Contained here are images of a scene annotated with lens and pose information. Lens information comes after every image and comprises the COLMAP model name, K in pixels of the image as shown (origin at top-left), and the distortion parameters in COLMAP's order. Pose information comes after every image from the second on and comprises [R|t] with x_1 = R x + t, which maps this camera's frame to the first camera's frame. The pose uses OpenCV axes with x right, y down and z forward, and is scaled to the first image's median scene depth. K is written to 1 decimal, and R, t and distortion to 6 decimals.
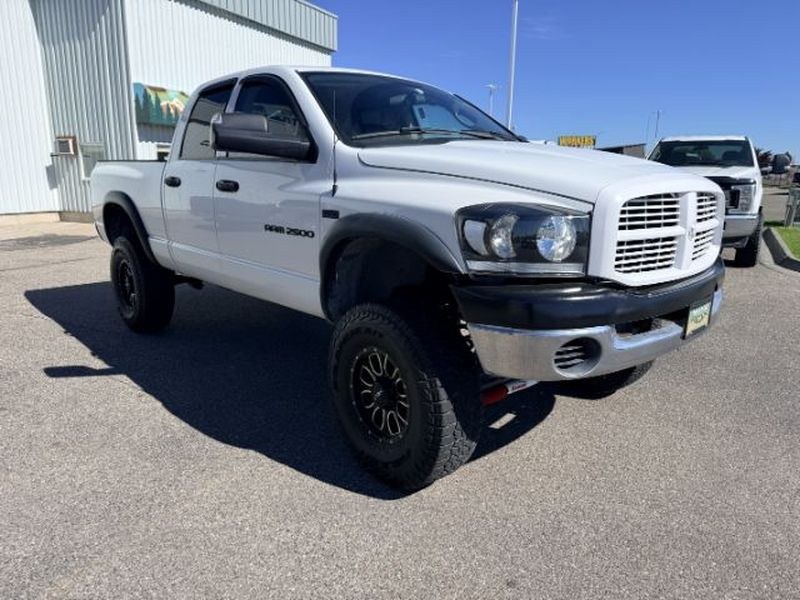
lens RADIAL K [[581.7, 0, 397.3], [0, 581.7, 285.0], [0, 0, 1]] dist [0.034134, -0.003299]
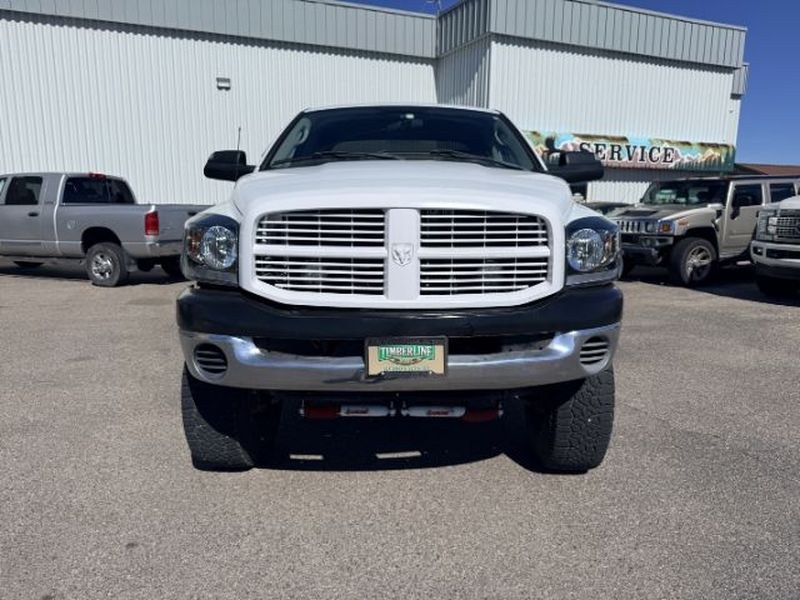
lens RADIAL K [[581.7, 0, 397.3], [0, 581.7, 285.0], [0, 0, 1]] dist [0.034134, -0.003299]
pose [[0.714763, 0.083121, -0.694409, 0.970920], [-0.125030, 0.992103, -0.009939, -0.034485], [0.688099, 0.093926, 0.719512, 0.356825]]
